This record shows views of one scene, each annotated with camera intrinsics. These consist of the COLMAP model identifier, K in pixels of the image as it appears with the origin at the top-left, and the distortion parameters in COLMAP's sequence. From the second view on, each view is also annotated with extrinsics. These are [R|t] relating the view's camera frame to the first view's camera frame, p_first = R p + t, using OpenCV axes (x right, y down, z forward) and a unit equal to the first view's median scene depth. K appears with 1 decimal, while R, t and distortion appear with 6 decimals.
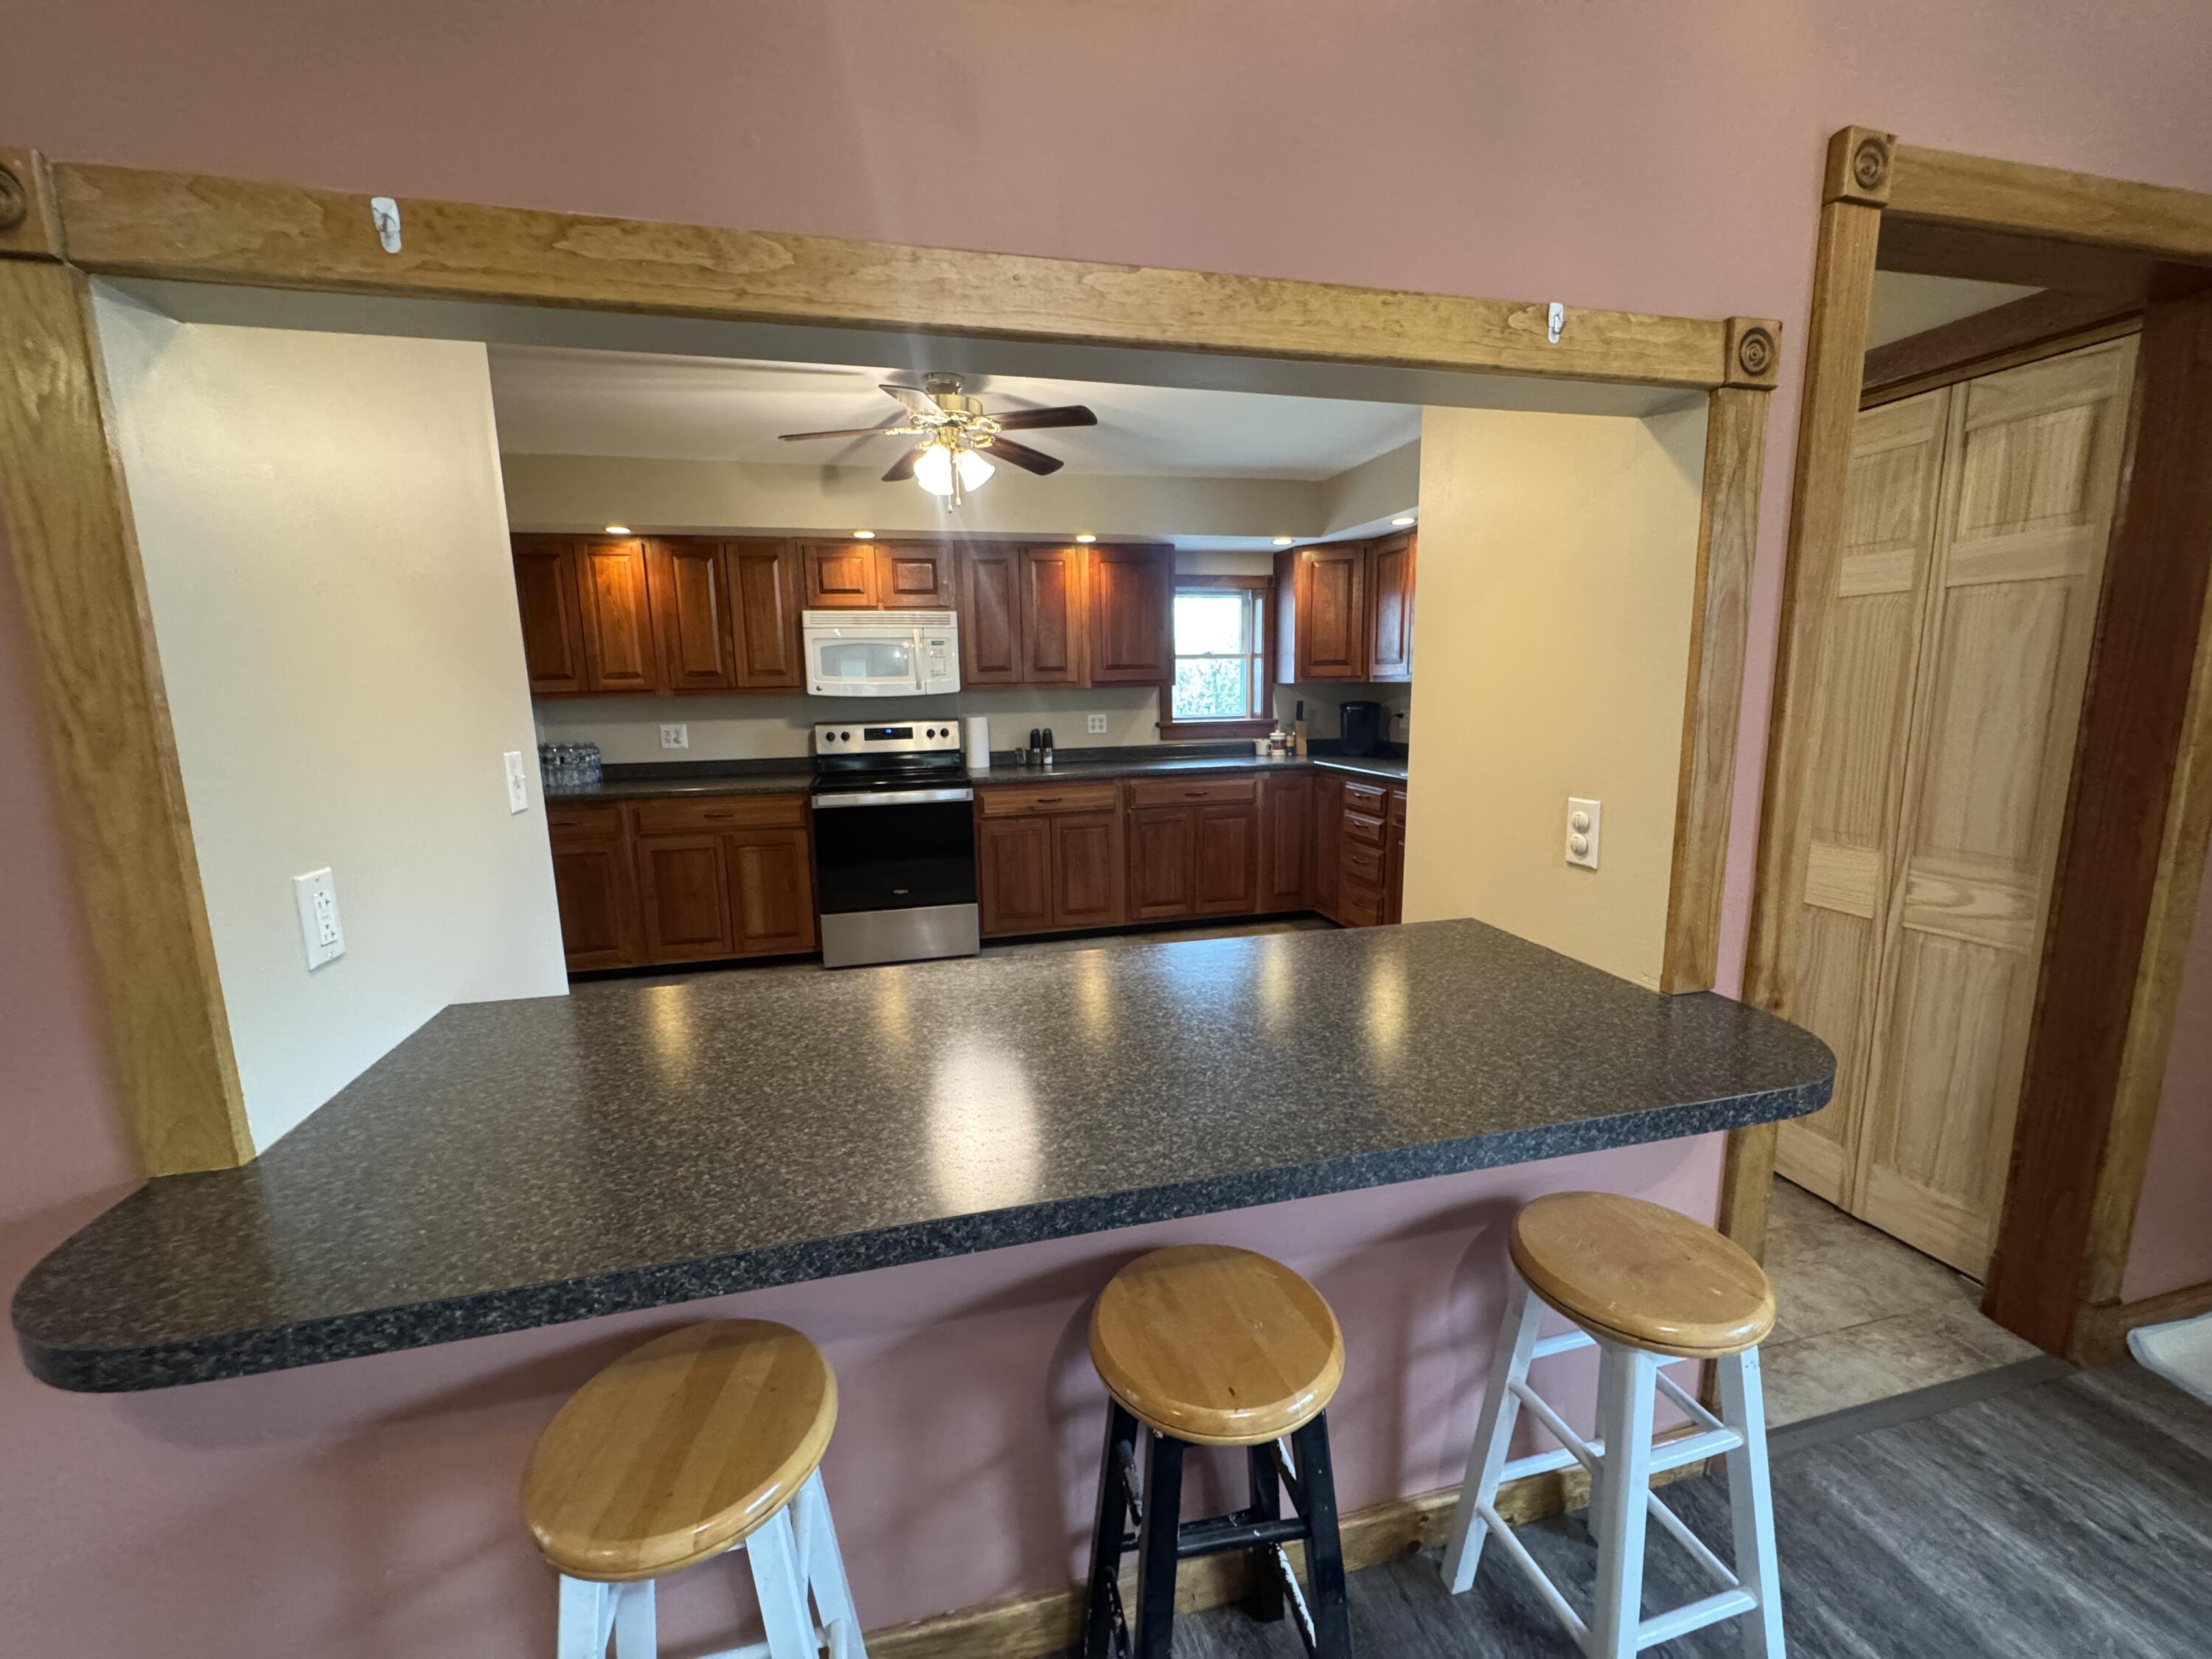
lens RADIAL K [[877.7, 0, 1106.0], [0, 877.7, 829.5], [0, 0, 1]] dist [-0.002302, 0.000397]
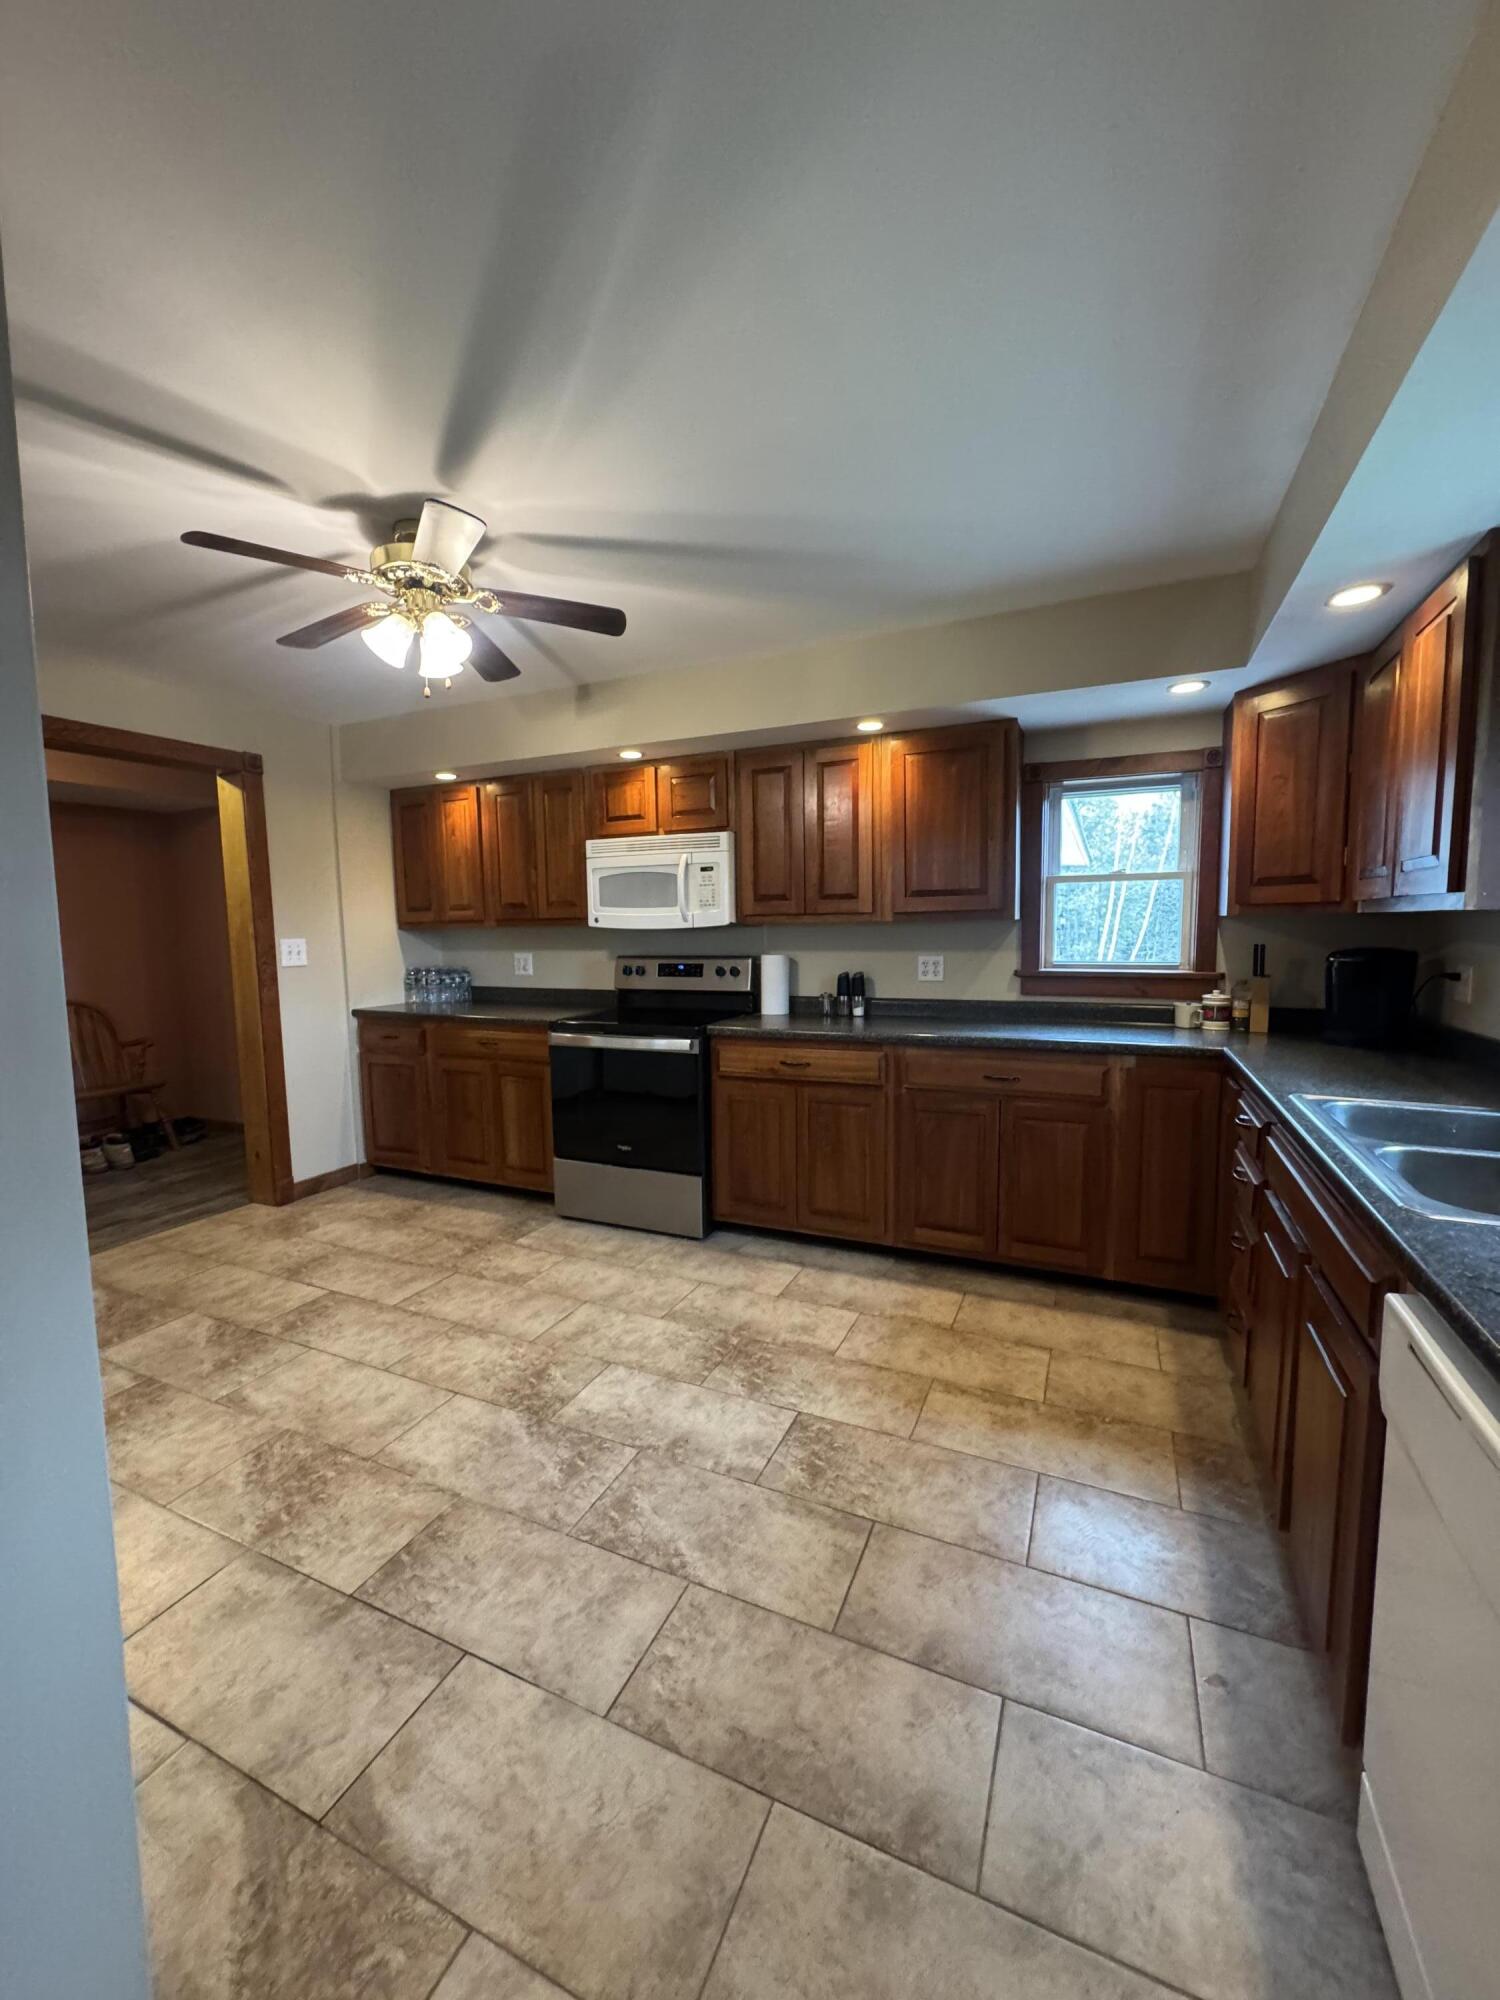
lens RADIAL K [[793.5, 0, 750.0], [0, 793.5, 1000.0], [0, 0, 1]] dist [-0.002302, 0.000397]
pose [[0.789794, 0.065256, -0.609891, 0.324390], [-0.105369, 0.993978, -0.030098, -0.062777], [0.604254, 0.088035, 0.791913, 0.405364]]
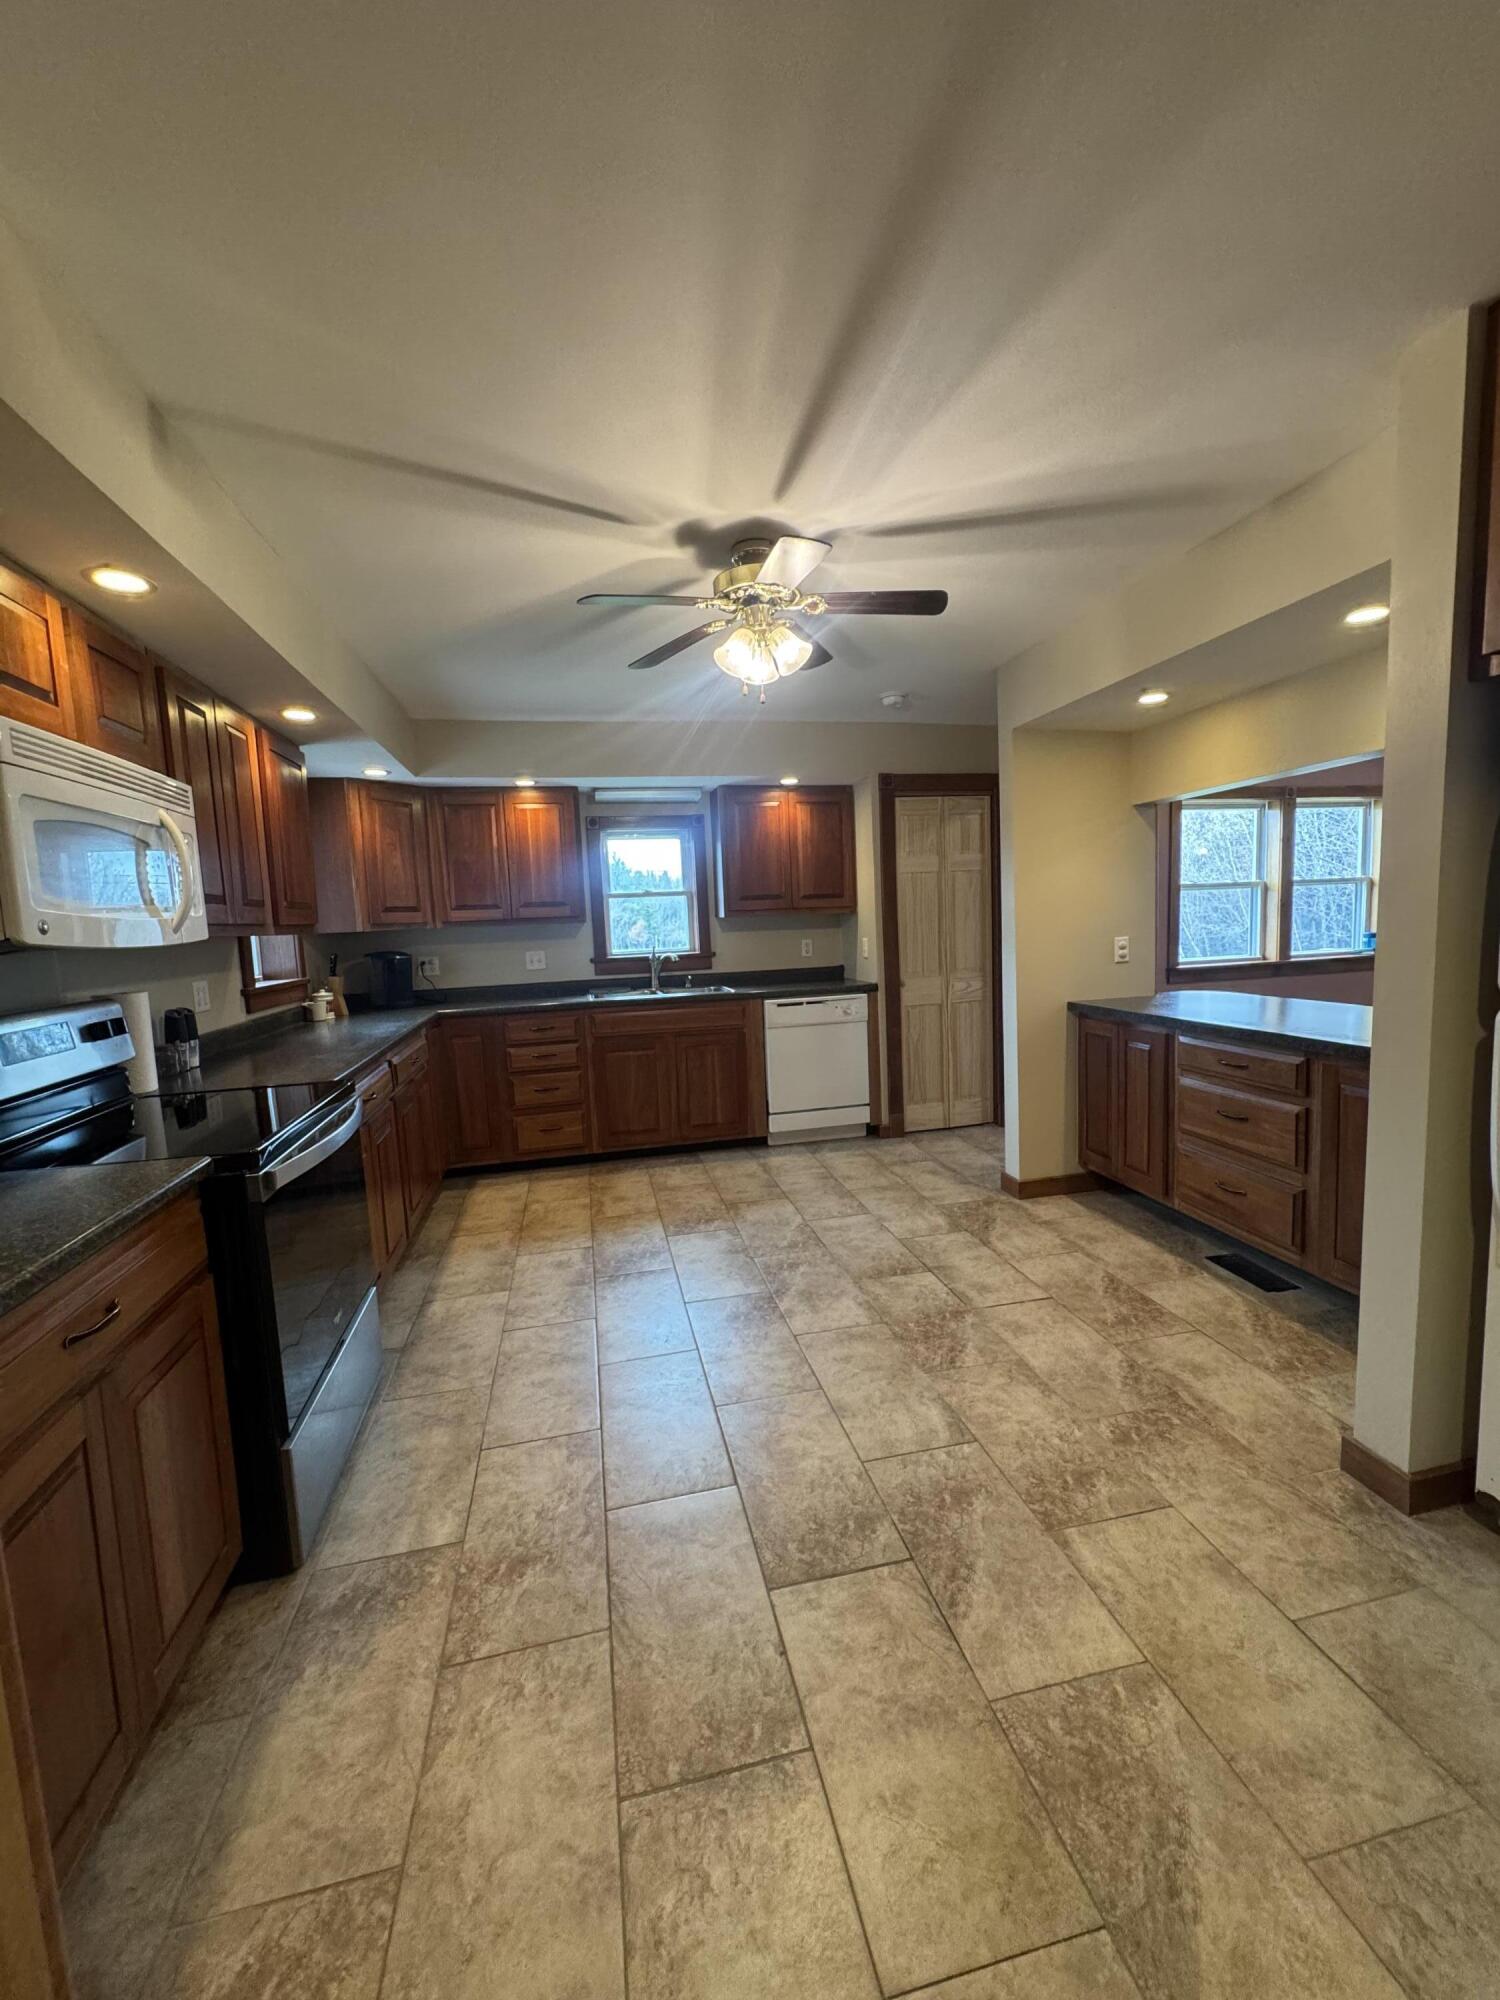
lens RADIAL K [[801.7, 0, 740.6], [0, 801.7, 1006.8], [0, 0, 1]] dist [0.001338, 0.000050]
pose [[0.031079, -0.091802, 0.995292, -0.640717], [0.209800, 0.974189, 0.083304, -0.089959], [-0.977250, 0.206224, 0.049537, 0.671736]]
